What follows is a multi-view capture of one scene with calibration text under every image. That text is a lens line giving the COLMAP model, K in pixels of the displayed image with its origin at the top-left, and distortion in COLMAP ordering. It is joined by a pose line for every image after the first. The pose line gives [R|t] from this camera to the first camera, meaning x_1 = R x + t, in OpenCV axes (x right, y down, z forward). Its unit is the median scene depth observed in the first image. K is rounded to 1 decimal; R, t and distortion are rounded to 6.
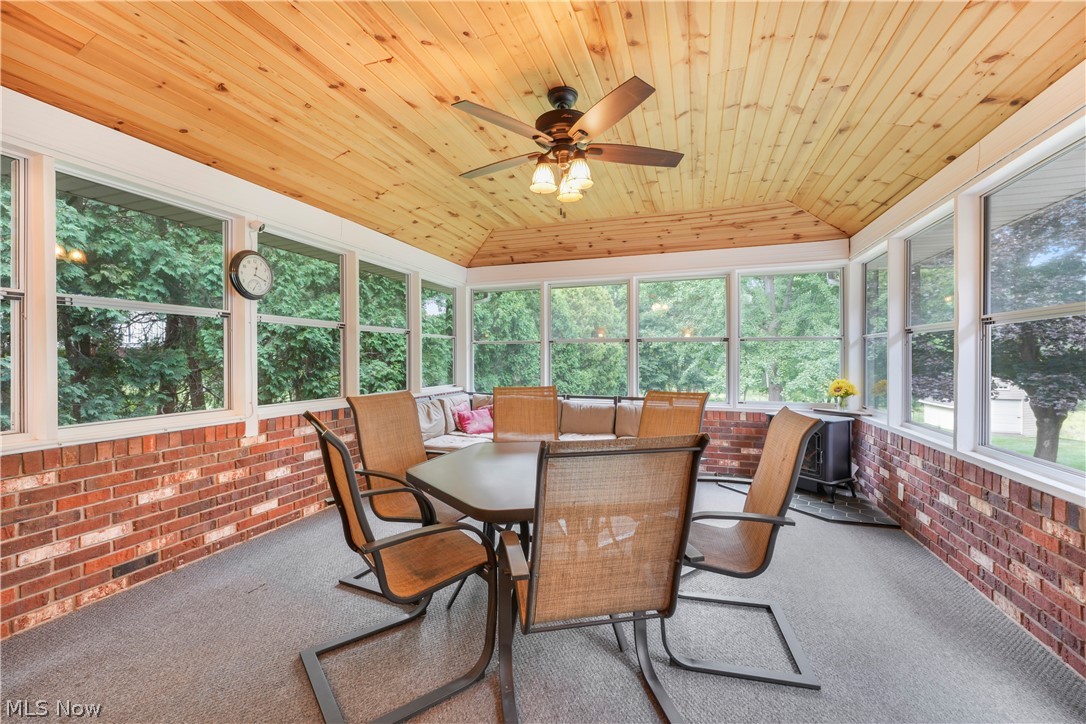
lens RADIAL K [[450.9, 0, 545.1], [0, 450.9, 359.9], [0, 0, 1]] dist [-0.013263, 0.002008]
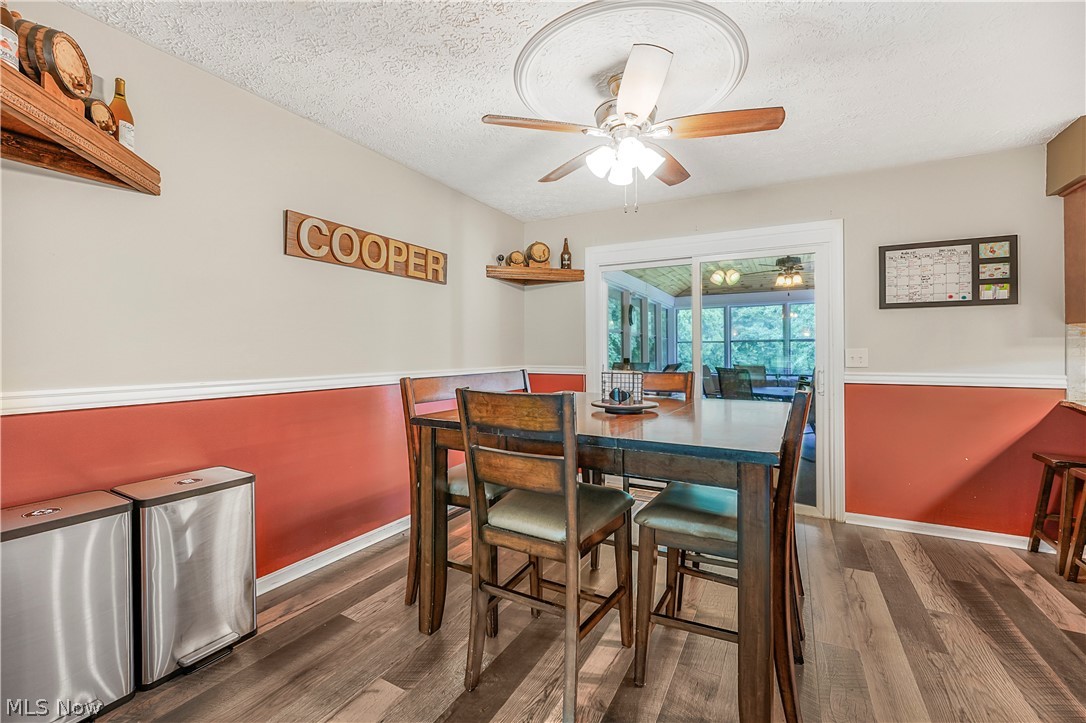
lens RADIAL K [[450.9, 0, 545.7], [0, 450.9, 357.4], [0, 0, 1]] dist [-0.013263, 0.002008]
pose [[0.985033, -0.002962, -0.172338, -0.359499], [0.003576, 0.999988, 0.003256, 0.008660], [0.172326, -0.003824, 0.985033, -0.717116]]
